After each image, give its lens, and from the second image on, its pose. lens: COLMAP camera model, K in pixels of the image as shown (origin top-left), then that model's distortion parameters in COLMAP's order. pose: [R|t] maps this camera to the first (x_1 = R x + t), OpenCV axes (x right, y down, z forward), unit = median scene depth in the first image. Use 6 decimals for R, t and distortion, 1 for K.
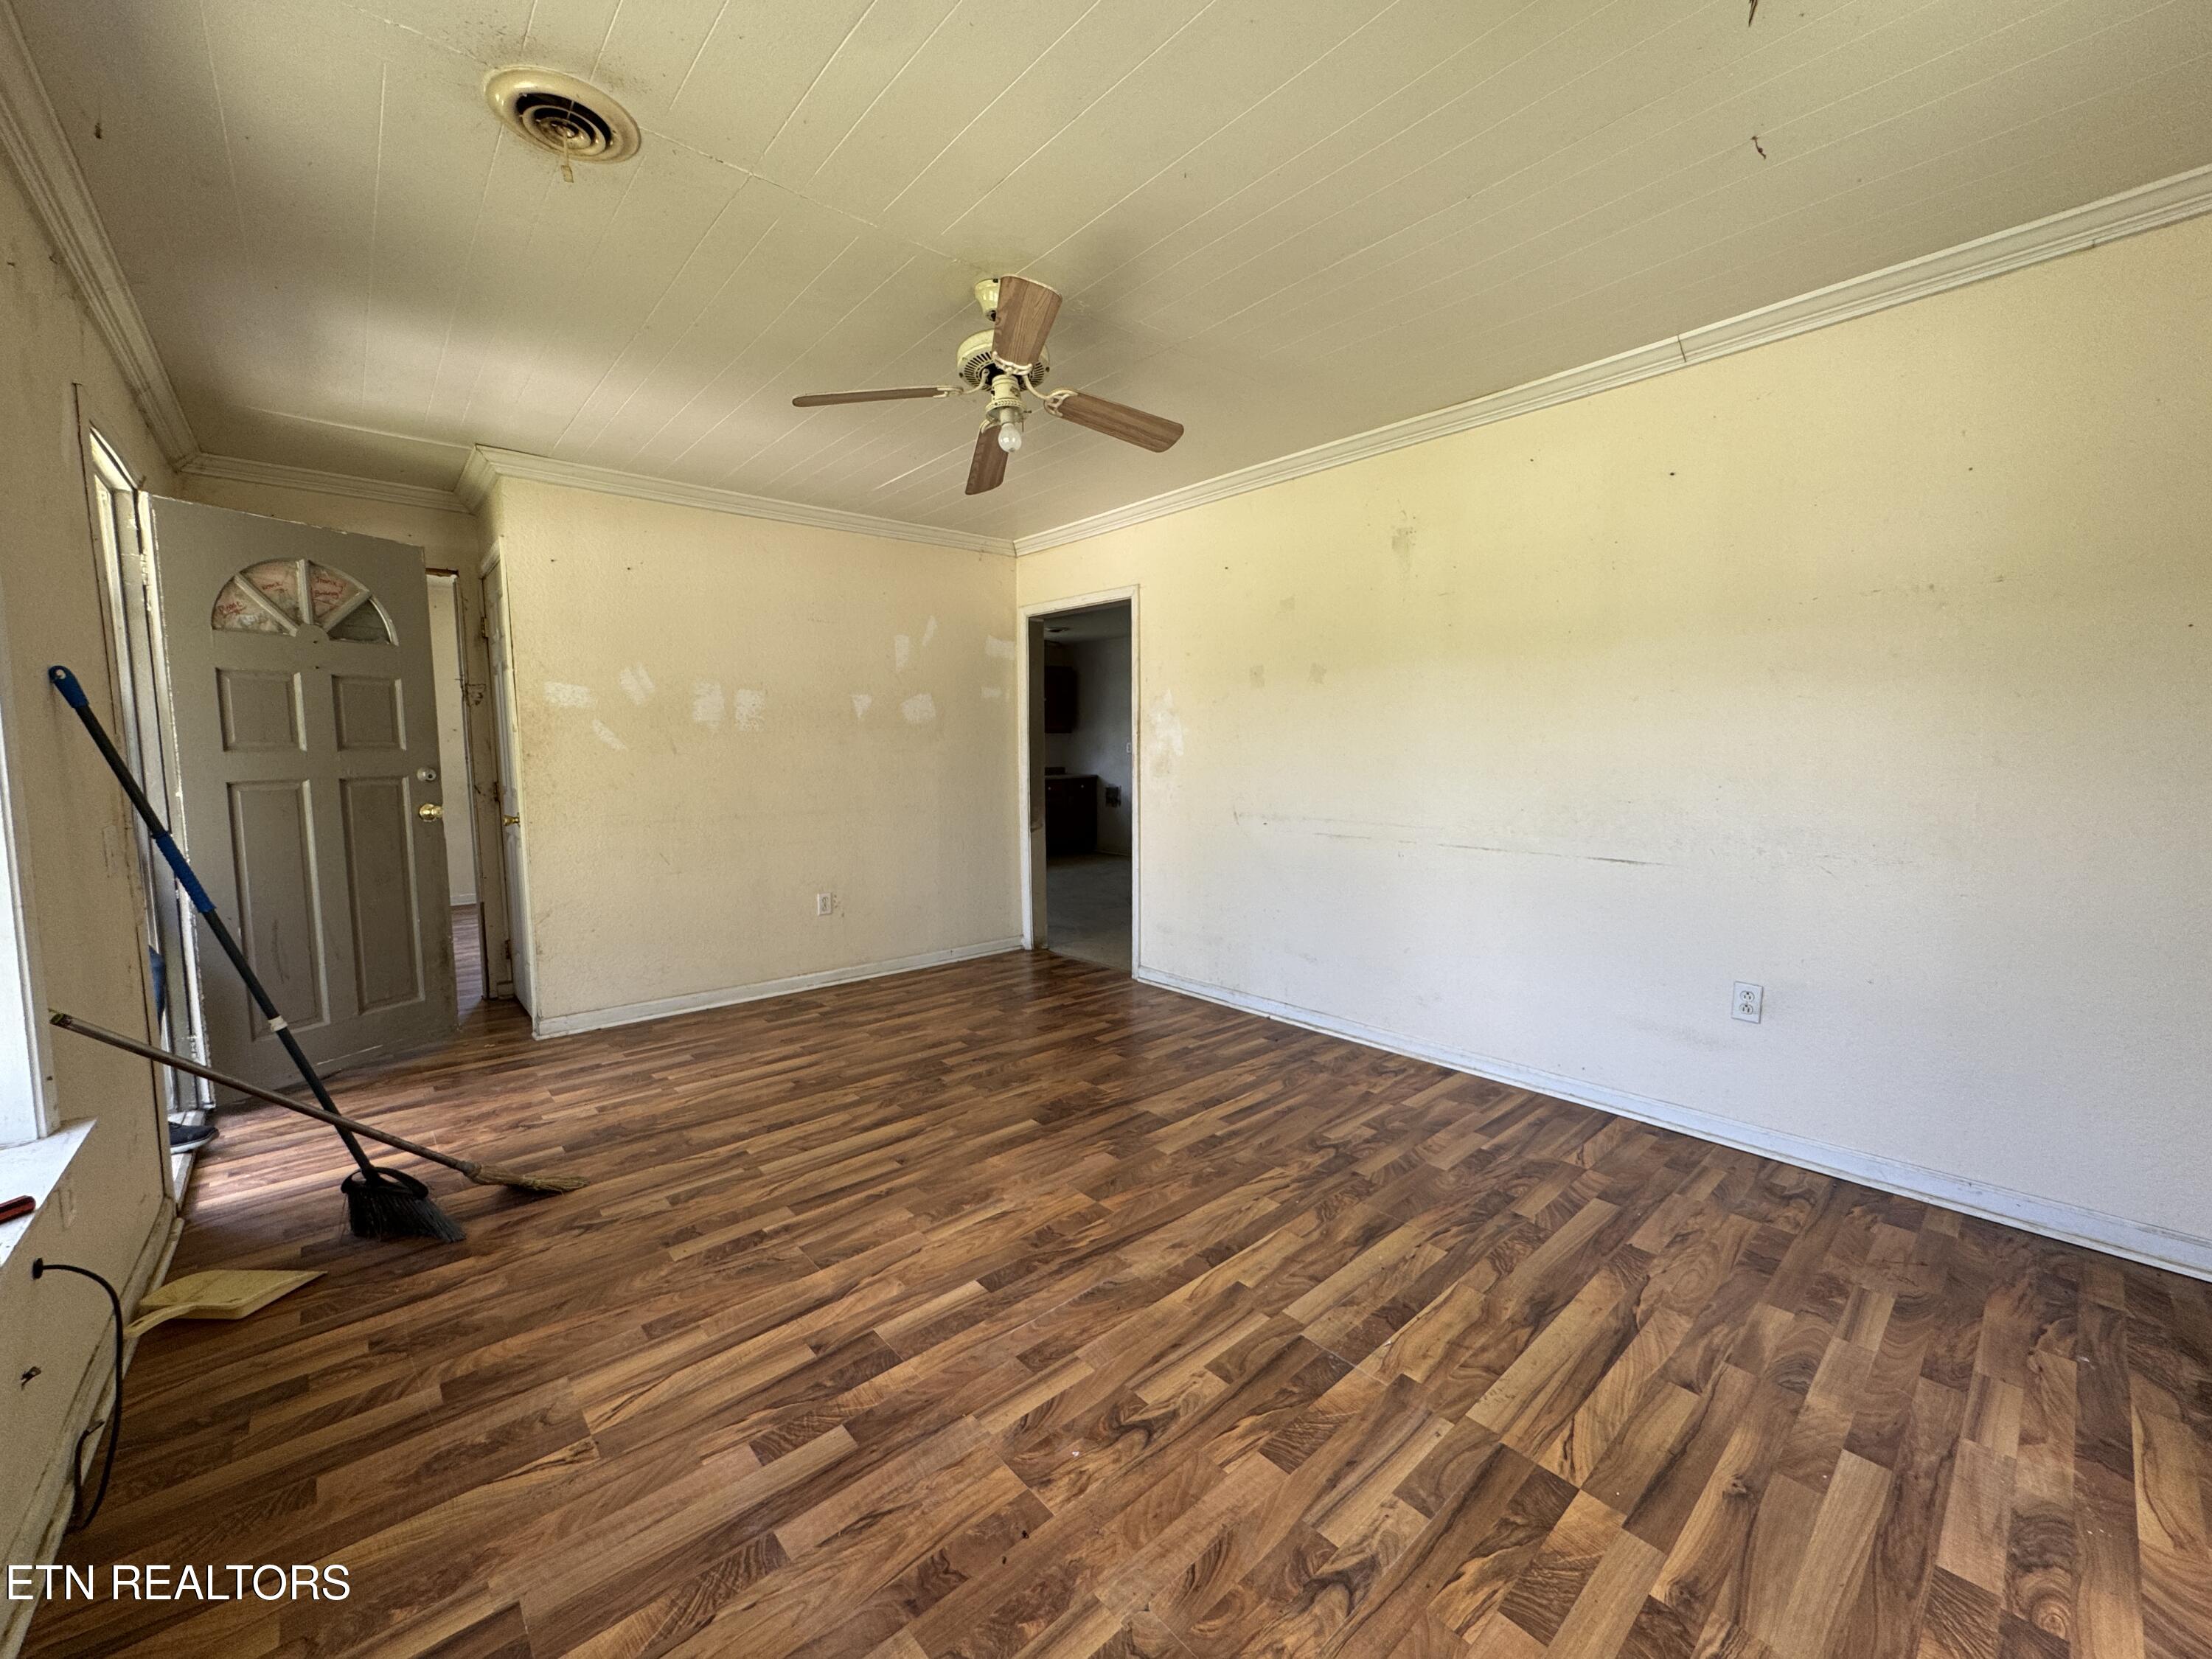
lens RADIAL K [[883.7, 0, 1106.0], [0, 883.7, 829.5], [0, 0, 1]] dist [-0.000085, -0.000158]
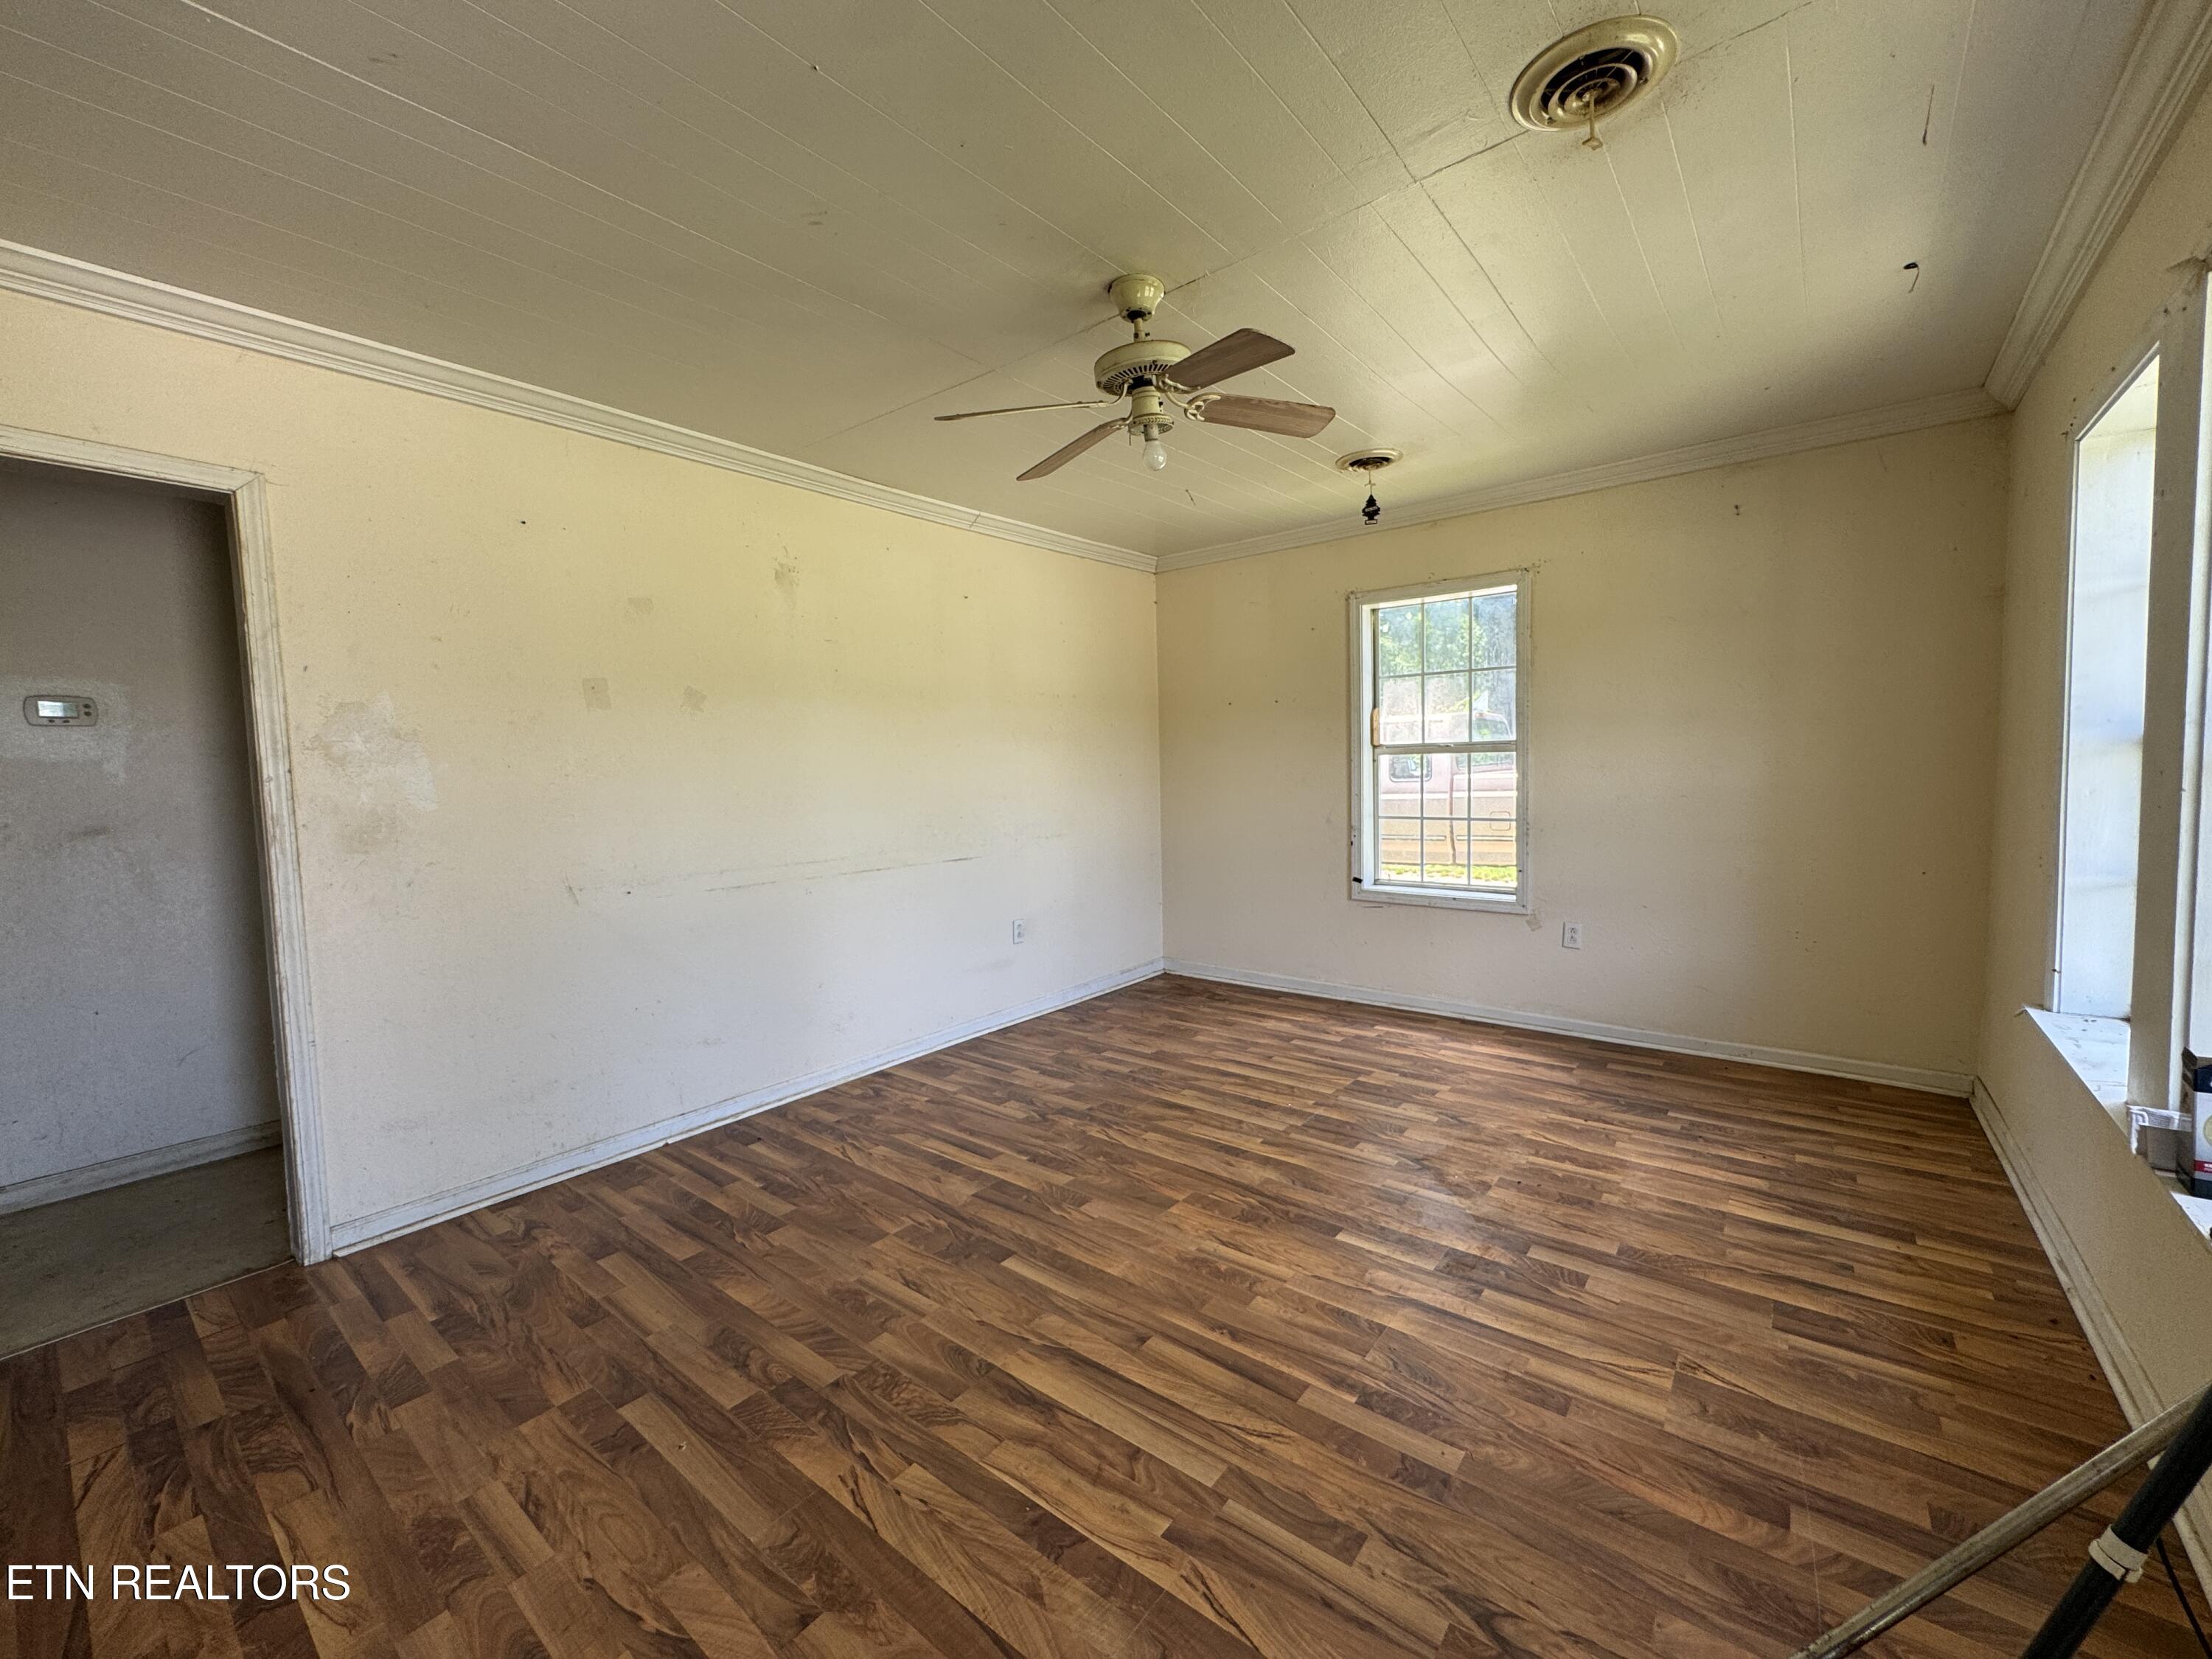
lens RADIAL K [[882.3, 0, 1106.0], [0, 882.3, 829.5], [0, 0, 1]] dist [0.000837, 0.000036]
pose [[-0.168407, -0.062044, 0.983763, -1.084450], [0.115622, 0.989884, 0.082223, -0.130358], [-0.978913, 0.127592, -0.159529, 1.279024]]
